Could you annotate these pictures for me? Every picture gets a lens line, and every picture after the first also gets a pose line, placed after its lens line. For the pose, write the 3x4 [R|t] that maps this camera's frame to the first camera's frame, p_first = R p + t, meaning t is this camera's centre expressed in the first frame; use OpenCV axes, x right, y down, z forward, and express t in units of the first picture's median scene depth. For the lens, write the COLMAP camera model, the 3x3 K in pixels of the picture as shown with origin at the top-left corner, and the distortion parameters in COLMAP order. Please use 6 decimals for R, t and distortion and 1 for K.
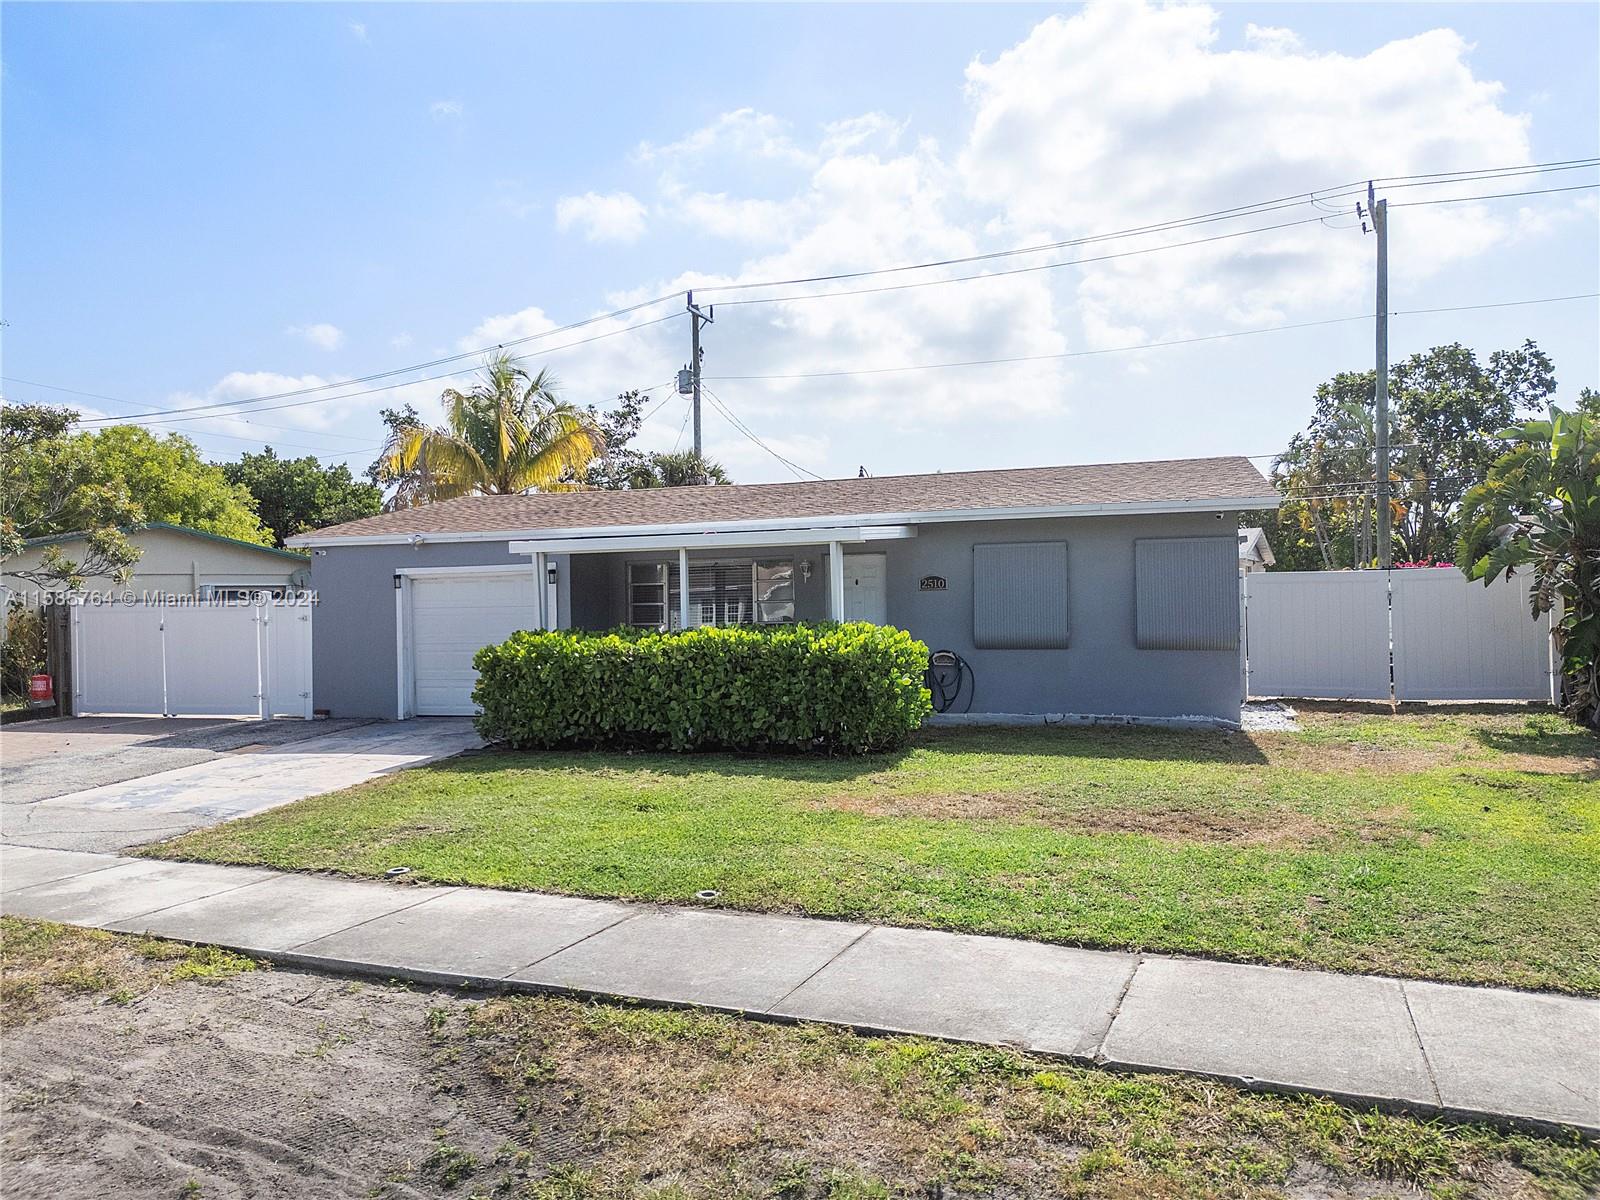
lens RADIAL K [[1108.3, 0, 816.7], [0, 1108.3, 605.1], [0, 0, 1]] dist [0.074228, -0.073009]
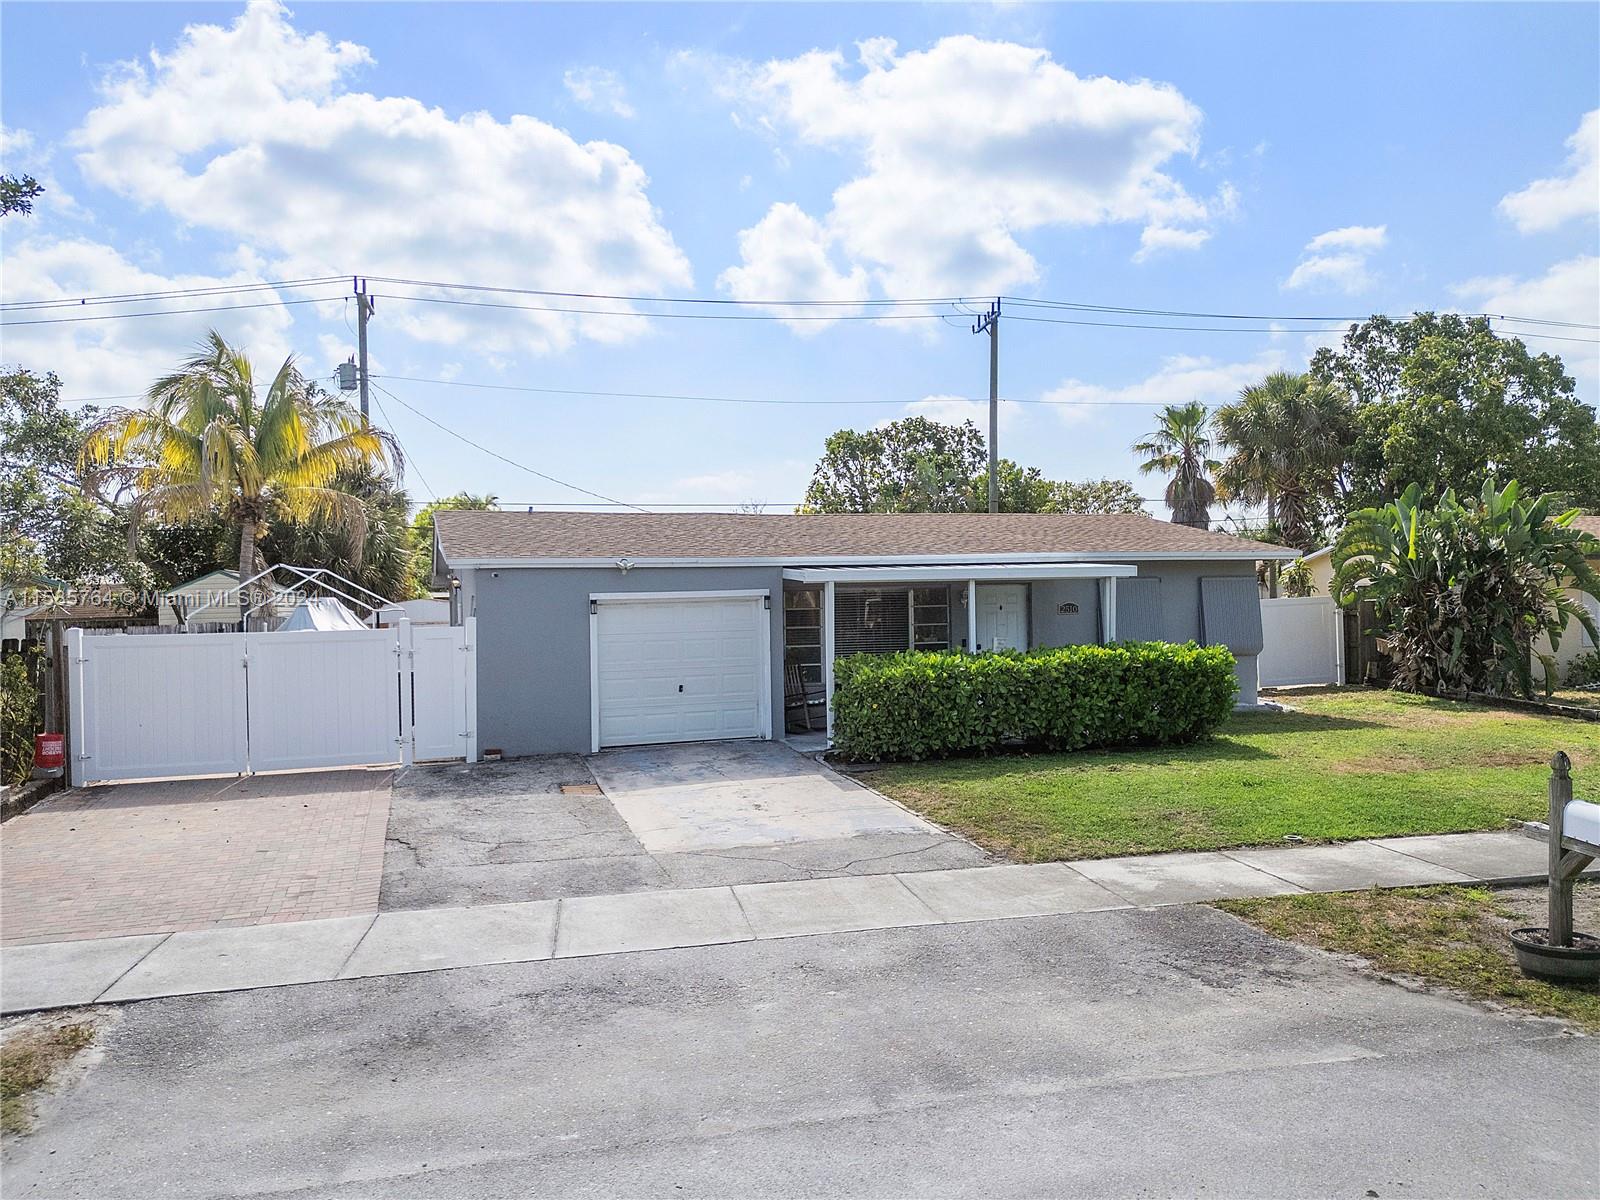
lens RADIAL K [[1108.3, 0, 816.7], [0, 1108.3, 605.1], [0, 0, 1]] dist [0.074228, -0.073009]
pose [[0.820225, 0.000958, 0.572040, -0.903159], [0.007906, 0.999884, -0.013011, -0.010483], [-0.571986, 0.015195, 0.820123, 0.144703]]
